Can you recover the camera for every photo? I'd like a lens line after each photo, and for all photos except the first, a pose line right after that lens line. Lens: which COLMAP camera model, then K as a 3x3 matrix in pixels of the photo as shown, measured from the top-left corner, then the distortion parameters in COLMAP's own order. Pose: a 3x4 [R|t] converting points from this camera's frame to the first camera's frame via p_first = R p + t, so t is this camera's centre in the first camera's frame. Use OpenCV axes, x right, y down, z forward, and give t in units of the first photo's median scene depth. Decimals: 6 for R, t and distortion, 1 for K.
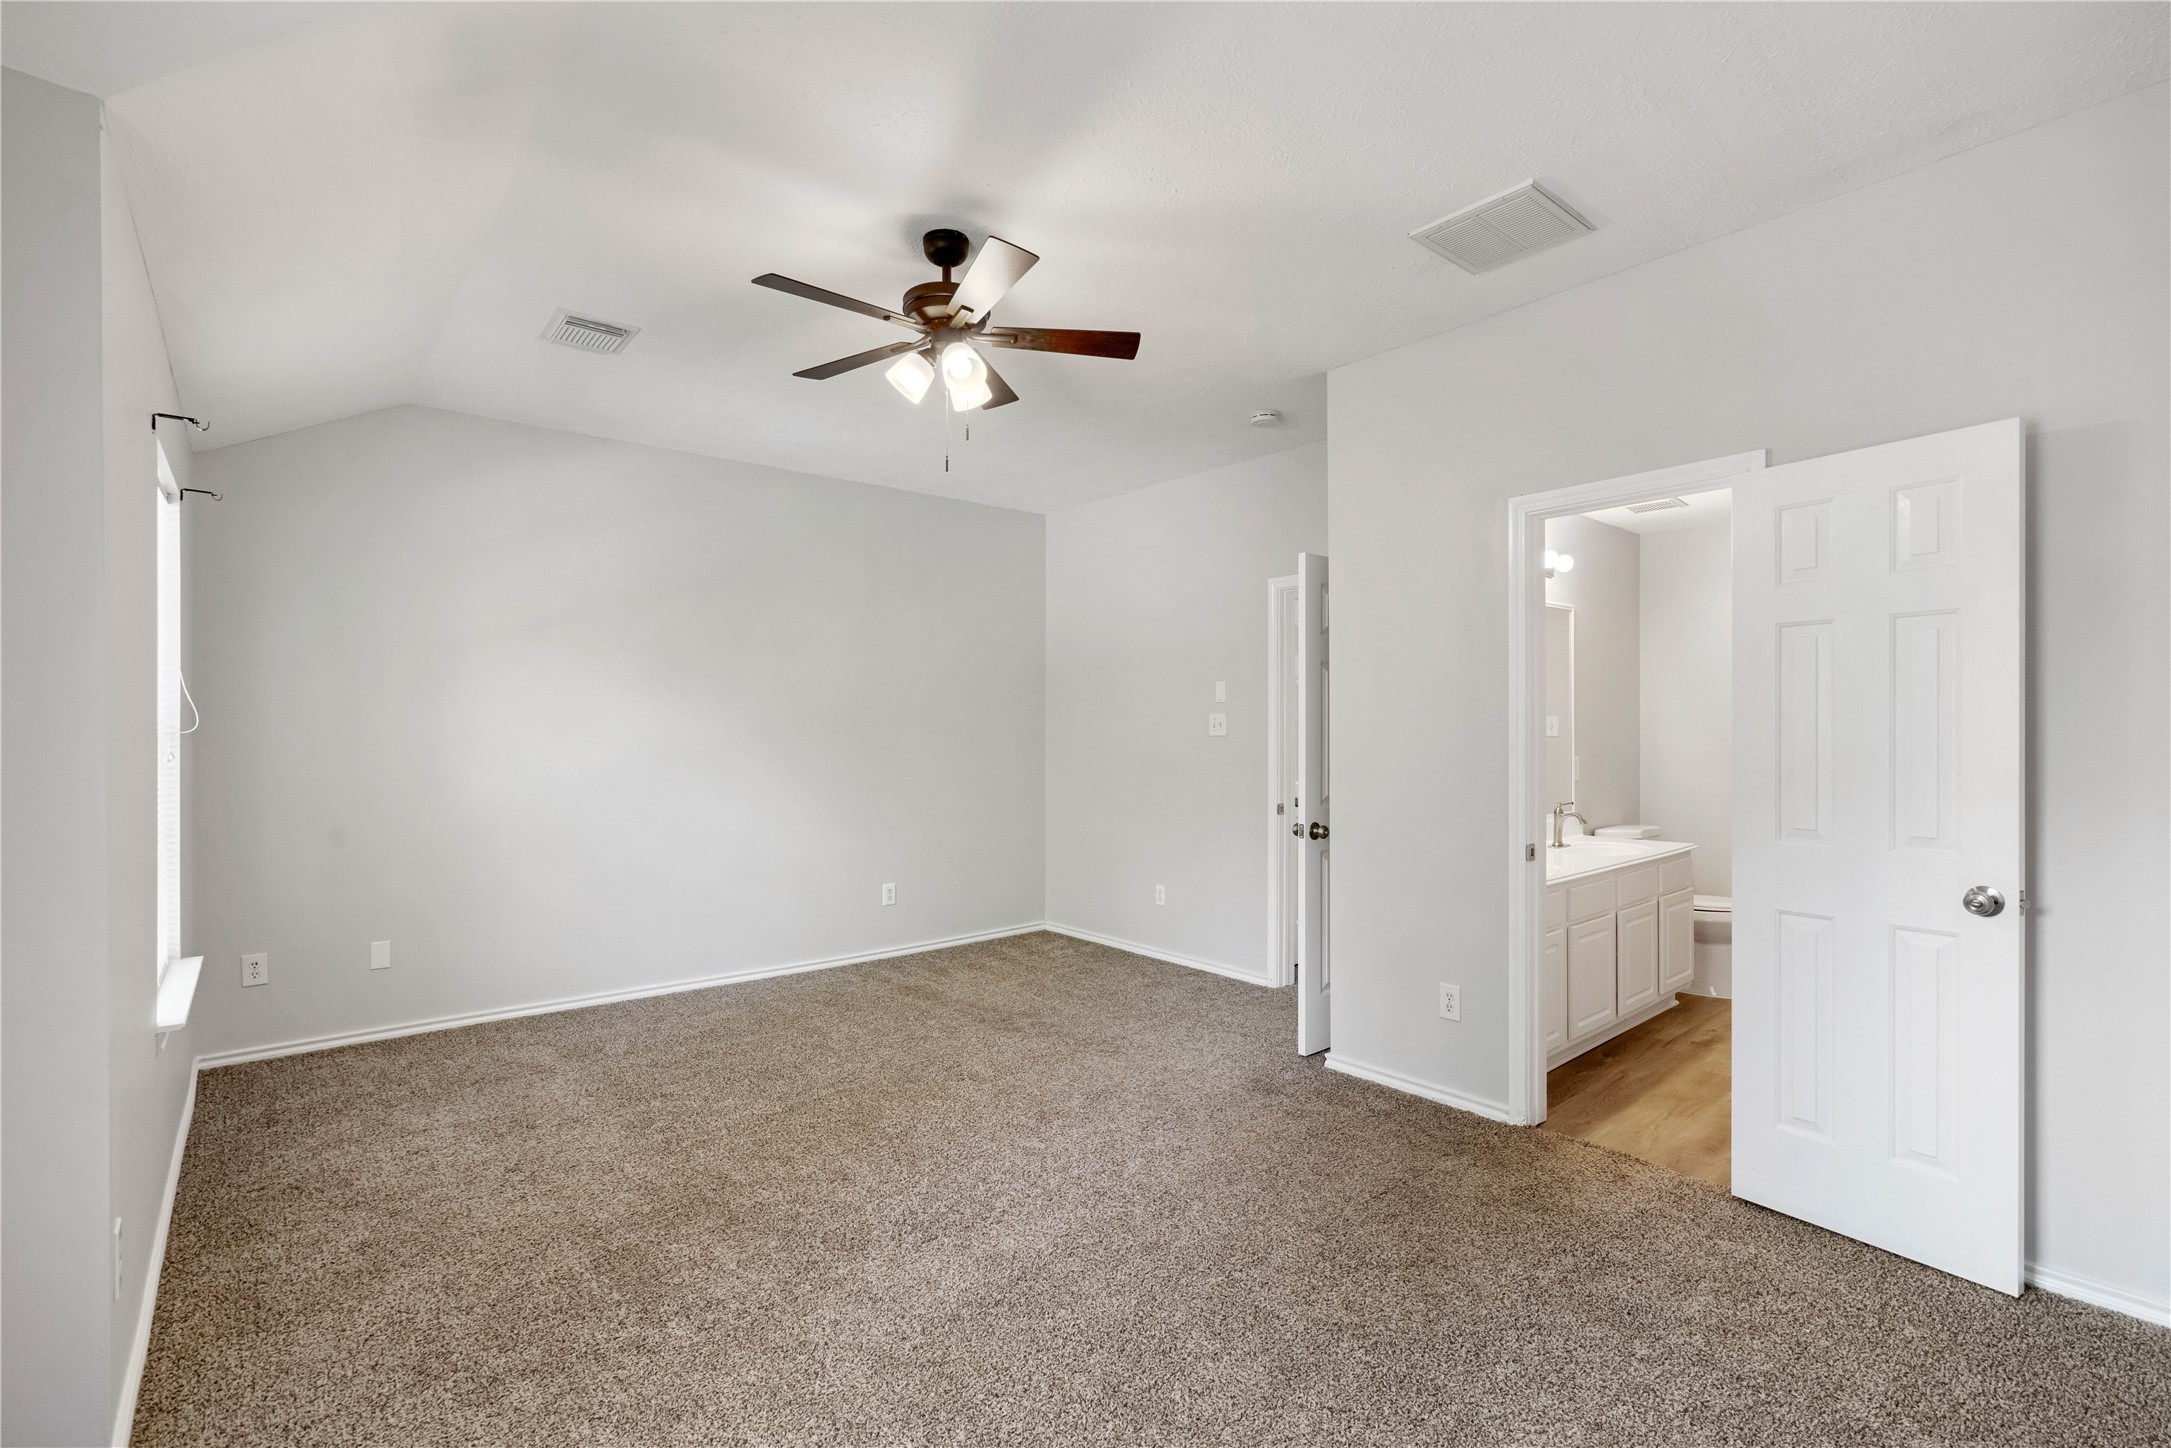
lens RADIAL K [[980.5, 0, 1075.5], [0, 980.5, 725.7], [0, 0, 1]] dist [-0.007987, 0.003053]
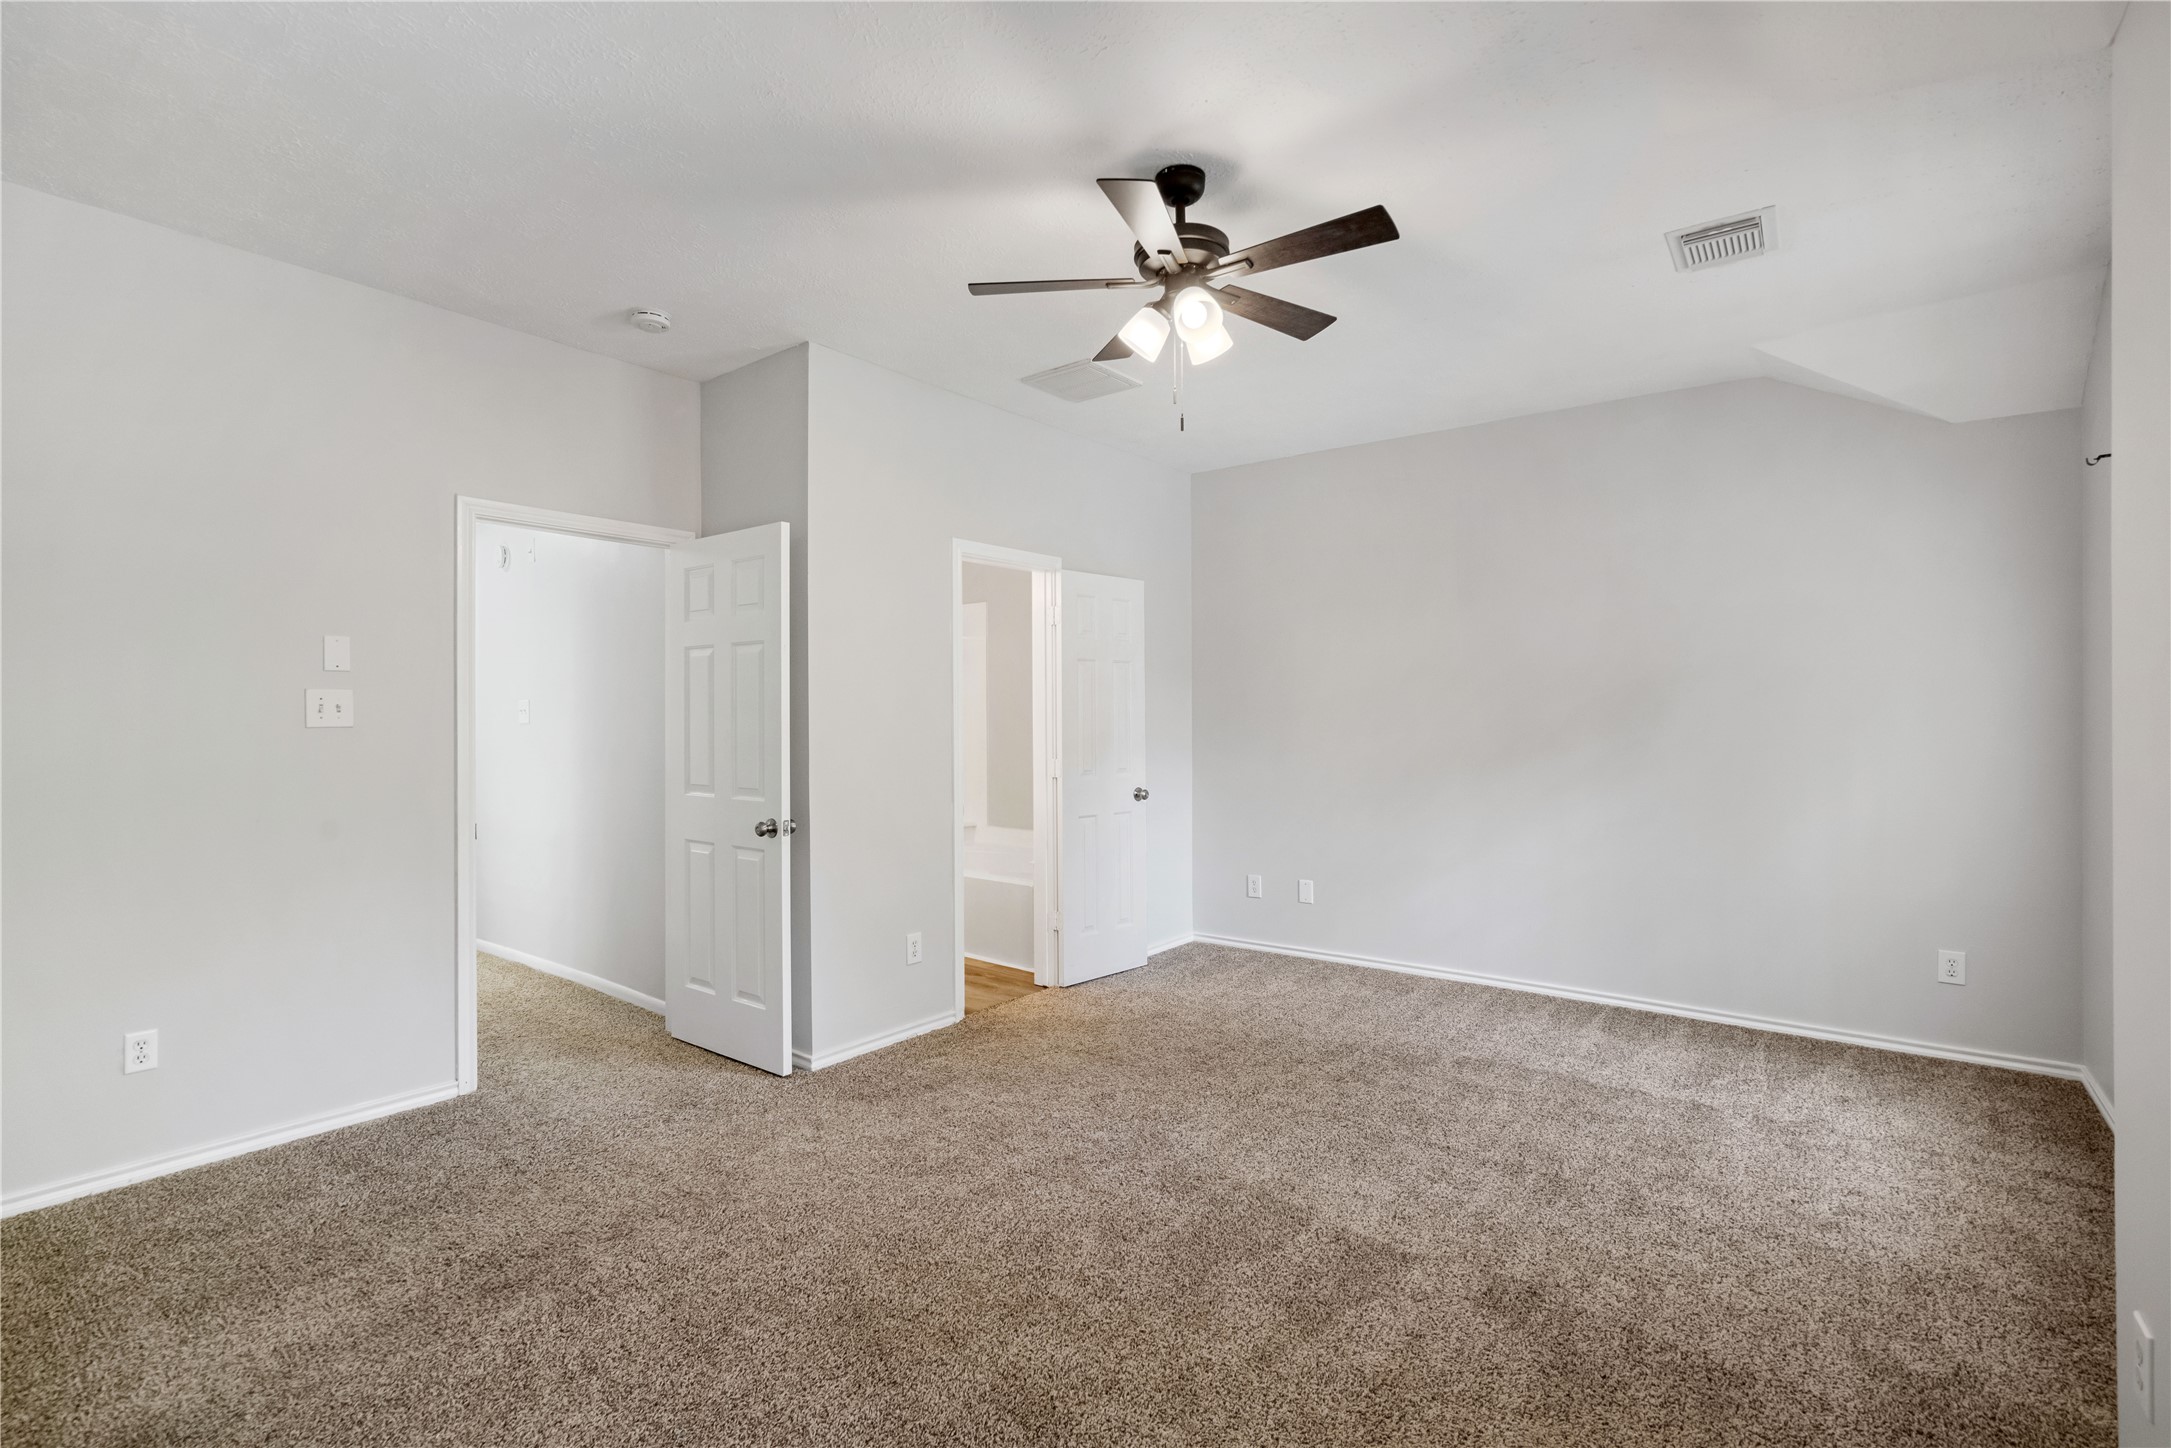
lens RADIAL K [[980.5, 0, 1092.5], [0, 980.5, 721.0], [0, 0, 1]] dist [-0.007987, 0.003053]
pose [[-0.203453, -0.009508, 0.979039, -0.656288], [-0.007118, 0.999941, 0.008232, -0.001654], [-0.979059, -0.005294, -0.203509, 0.837071]]
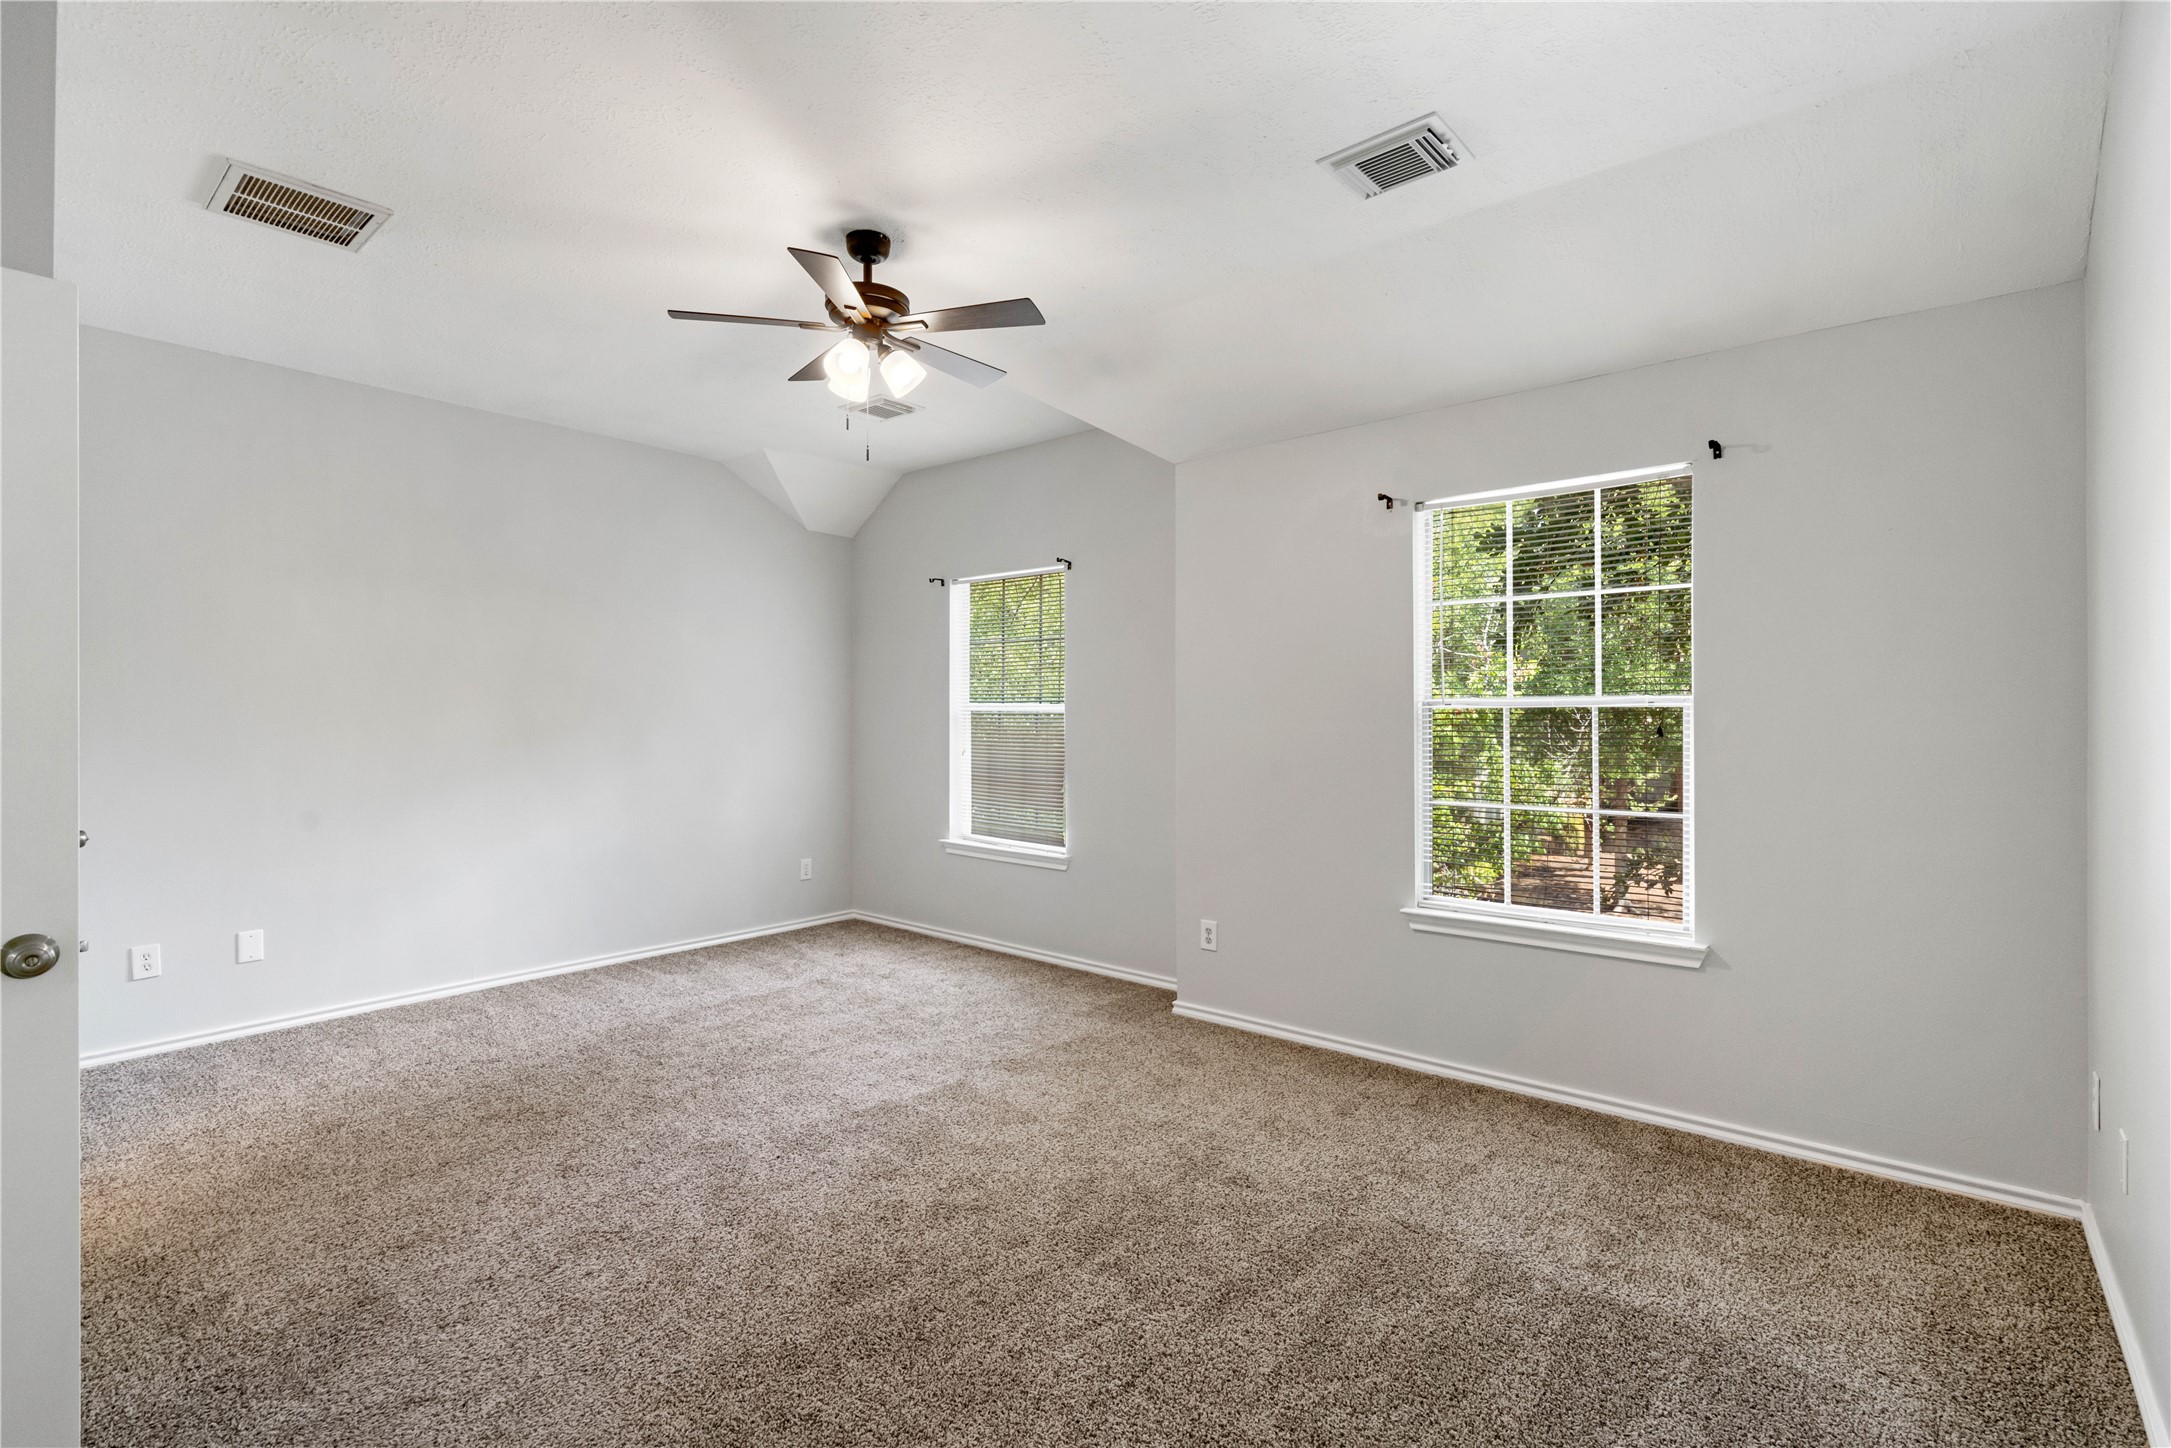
lens RADIAL K [[980.5, 0, 1089.2], [0, 980.5, 720.5], [0, 0, 1]] dist [-0.007987, 0.003053]
pose [[-0.984932, -0.008141, -0.172751, -0.115766], [-0.007651, 0.999965, -0.003500, 0.007904], [0.172773, -0.002125, -0.984959, 1.363183]]
